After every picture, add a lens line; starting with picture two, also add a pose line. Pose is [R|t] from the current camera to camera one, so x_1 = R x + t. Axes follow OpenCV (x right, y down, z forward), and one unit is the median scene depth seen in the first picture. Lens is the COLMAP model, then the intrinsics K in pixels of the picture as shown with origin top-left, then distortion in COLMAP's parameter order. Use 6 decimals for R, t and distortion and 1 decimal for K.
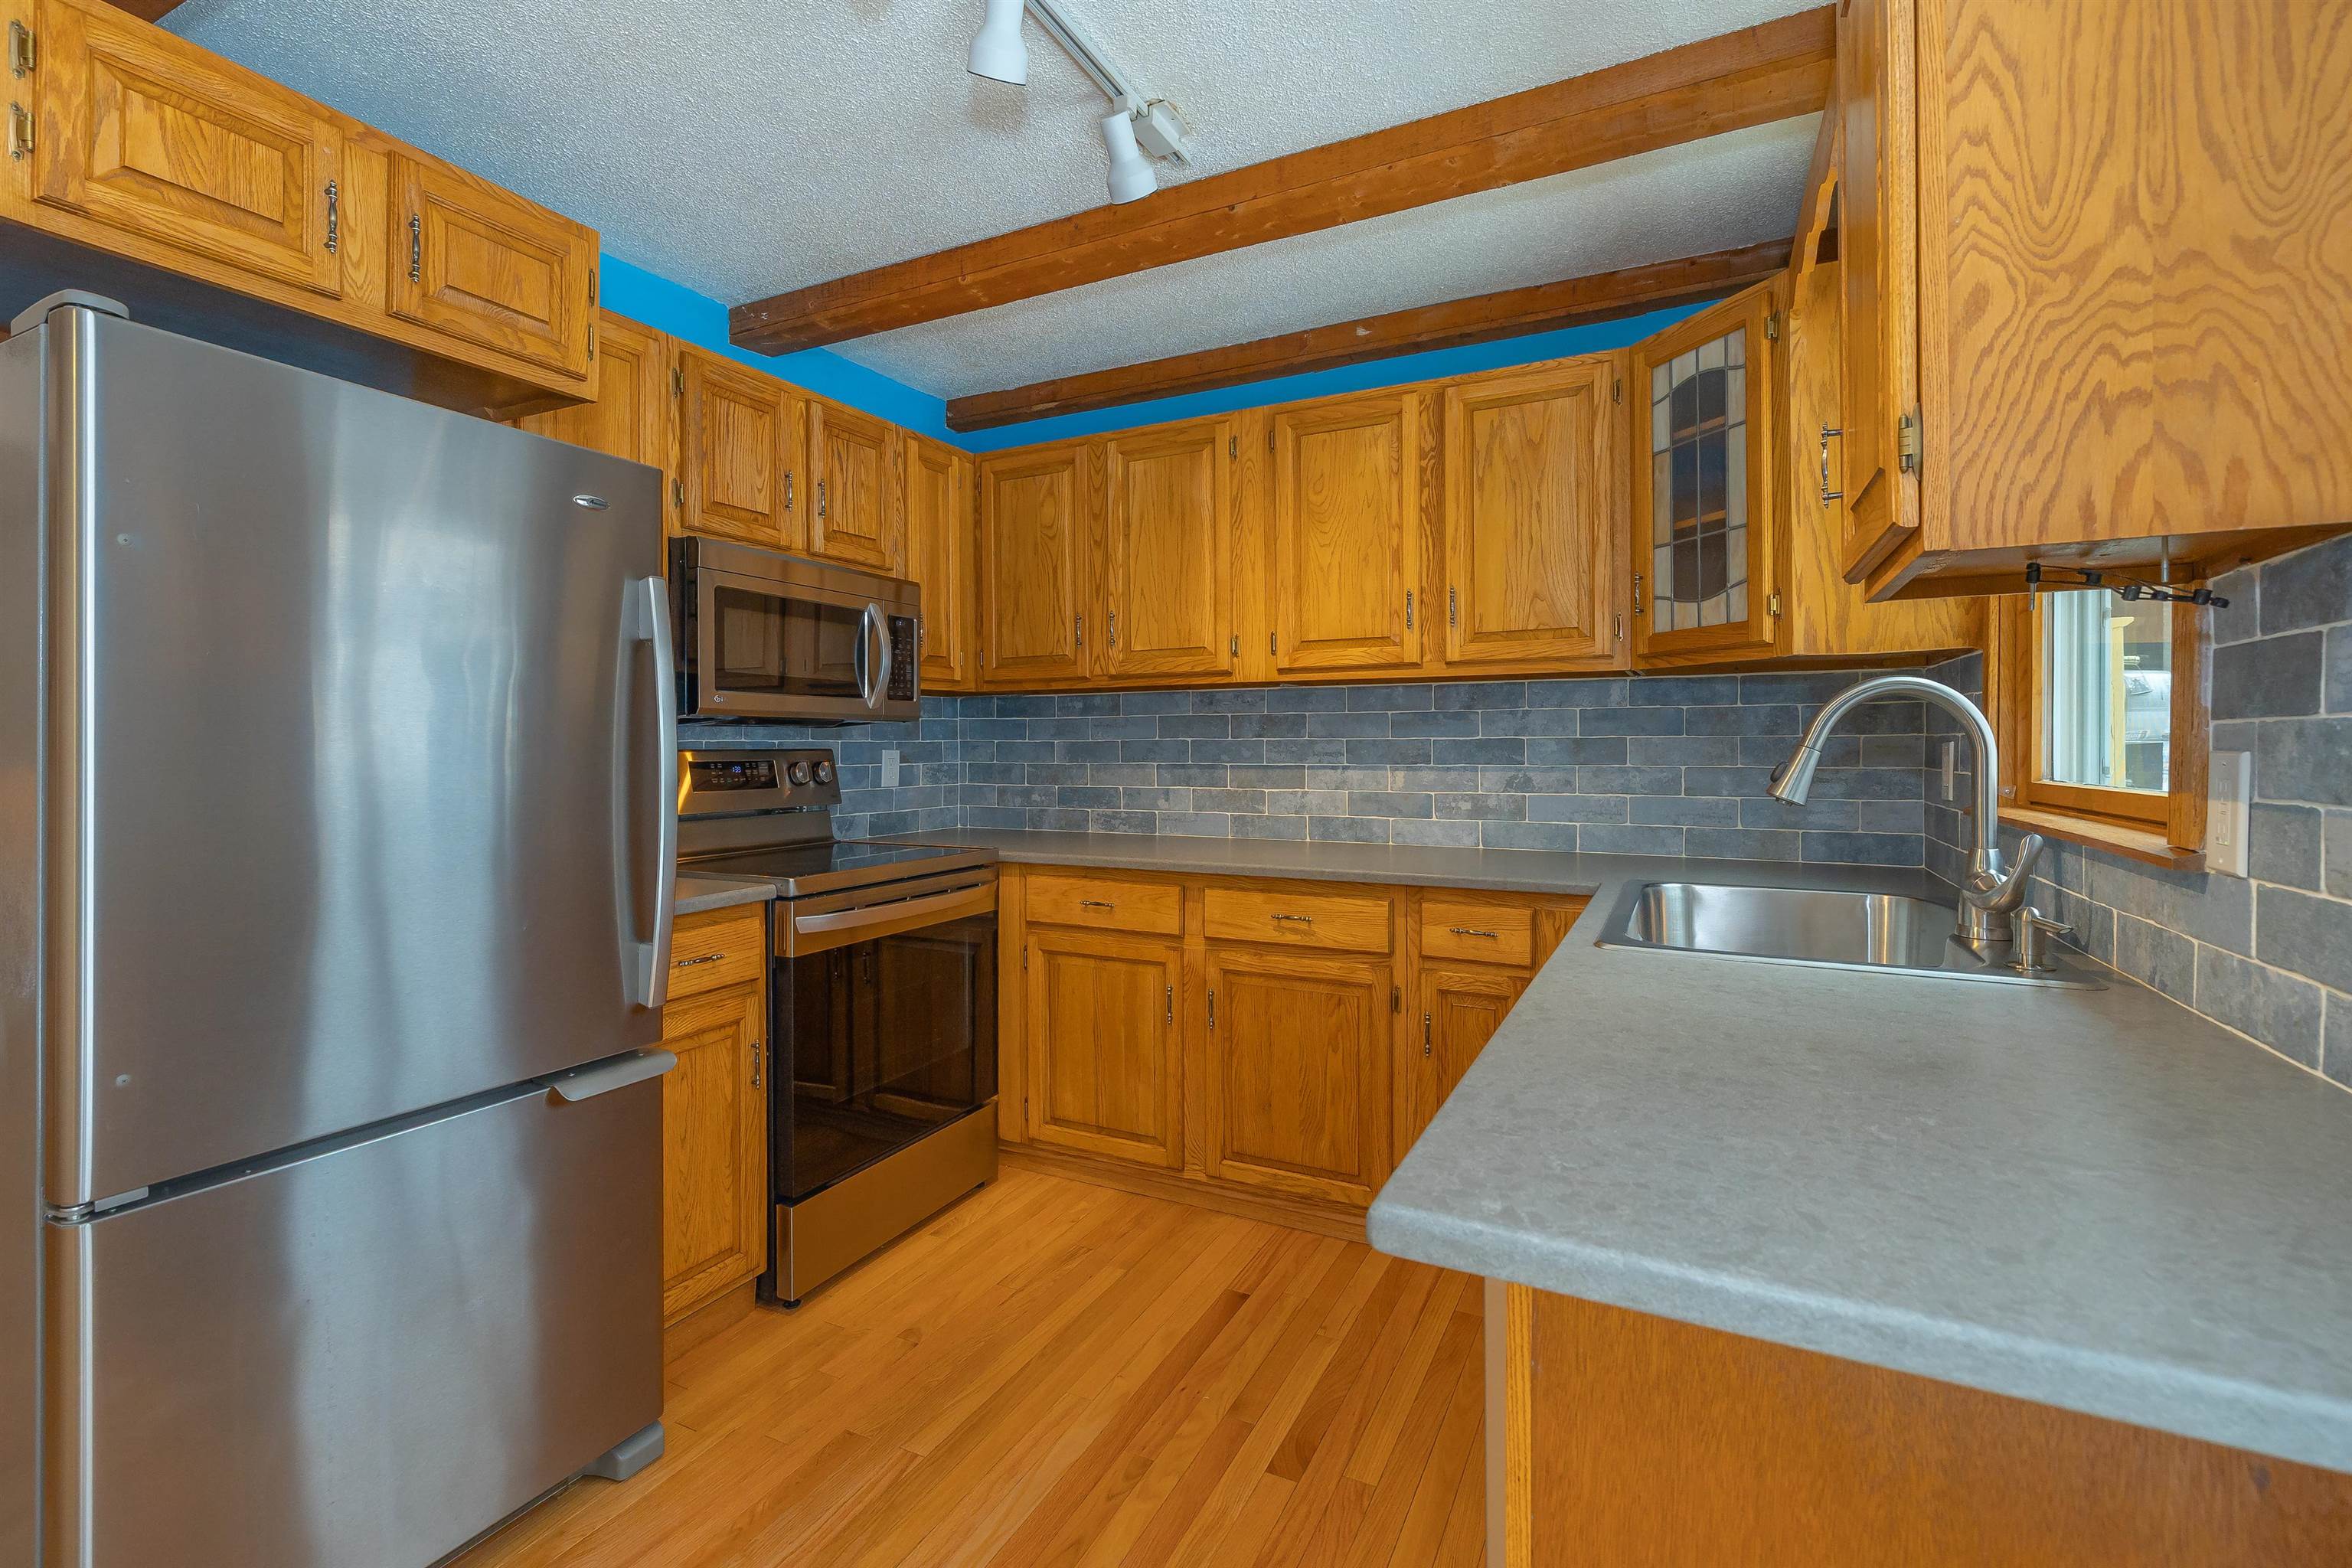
lens RADIAL K [[1057.7, 0, 1139.0], [0, 1057.7, 720.6], [0, 0, 1]] dist [-0.001093, 0.000144]
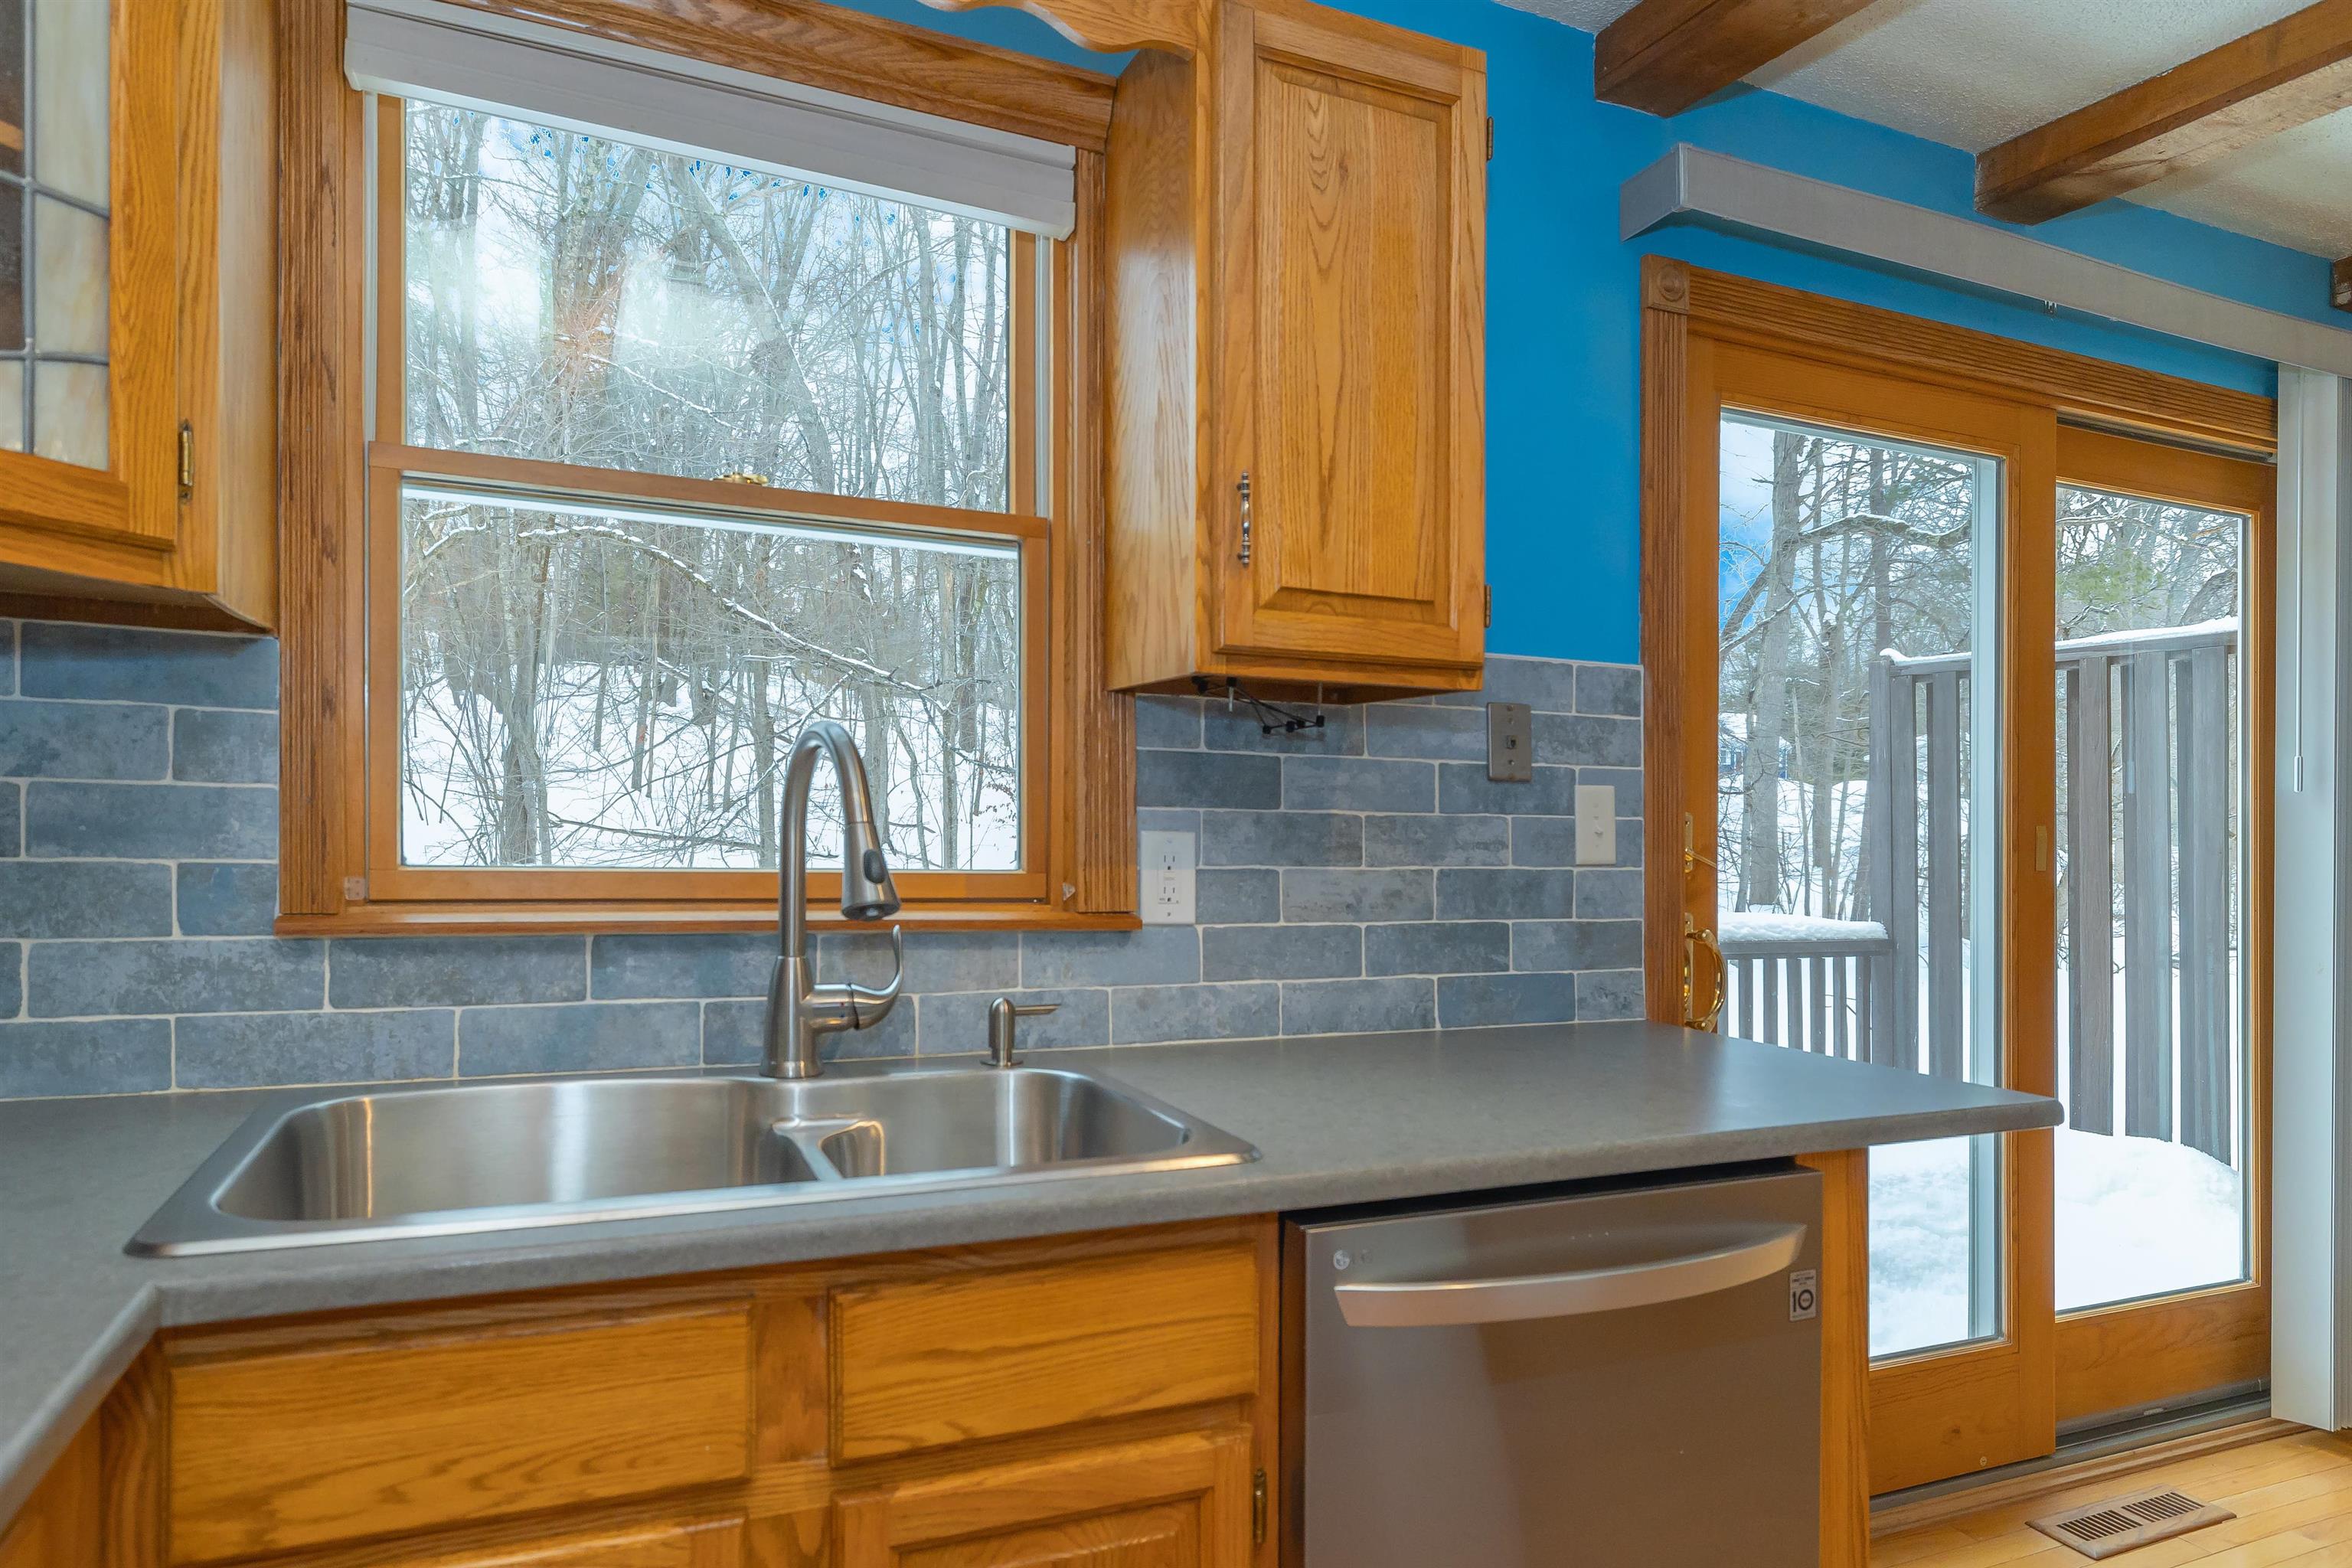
lens RADIAL K [[1390.7, 0, 1106.1], [0, 1390.7, 801.5], [0, 0, 1]] dist [0.002257, 0.001132]
pose [[-0.773283, -0.009735, 0.633986, -0.001136], [-0.038071, 0.998791, -0.031099, 0.020798], [-0.632917, -0.048185, -0.772719, 1.025510]]
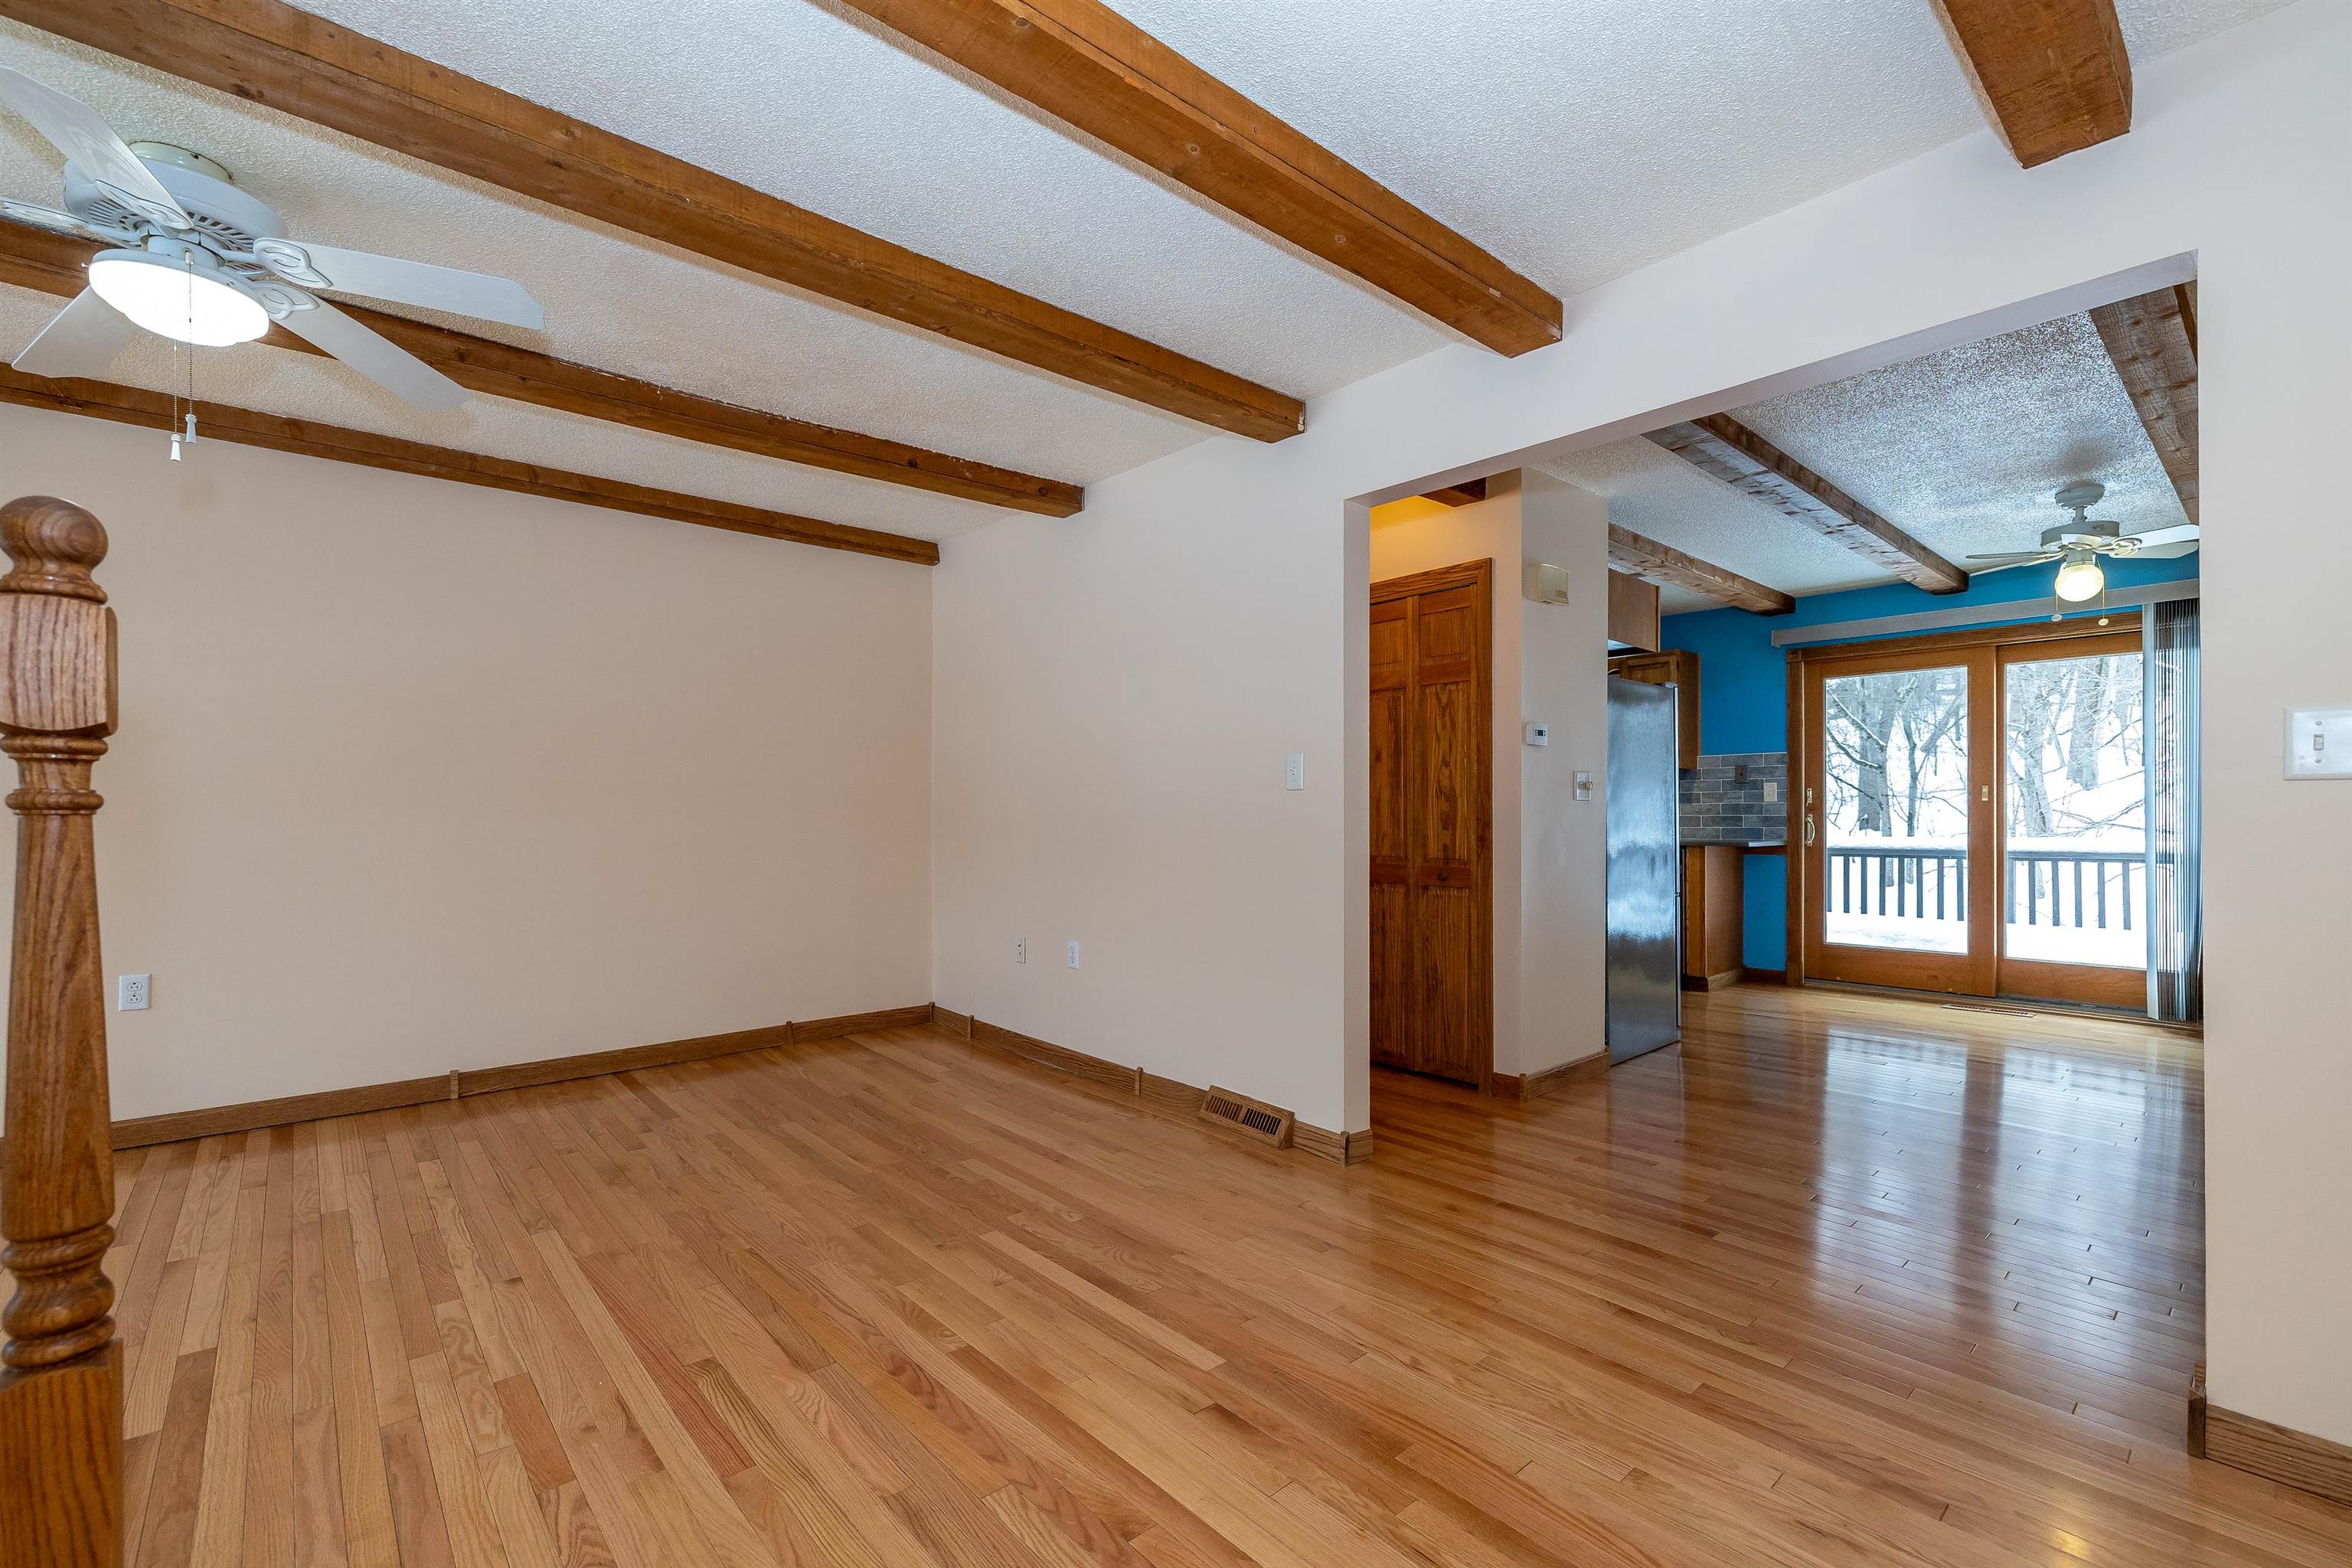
lens RADIAL K [[987.1, 0, 1209.1], [0, 987.1, 798.9], [0, 0, 1]] dist [-0.008618, -0.000025]
pose [[0.330565, 0.006388, 0.943761, -2.501697], [-0.017736, 0.999843, -0.000555, 0.040223], [-0.943616, -0.016555, 0.330627, 0.686859]]
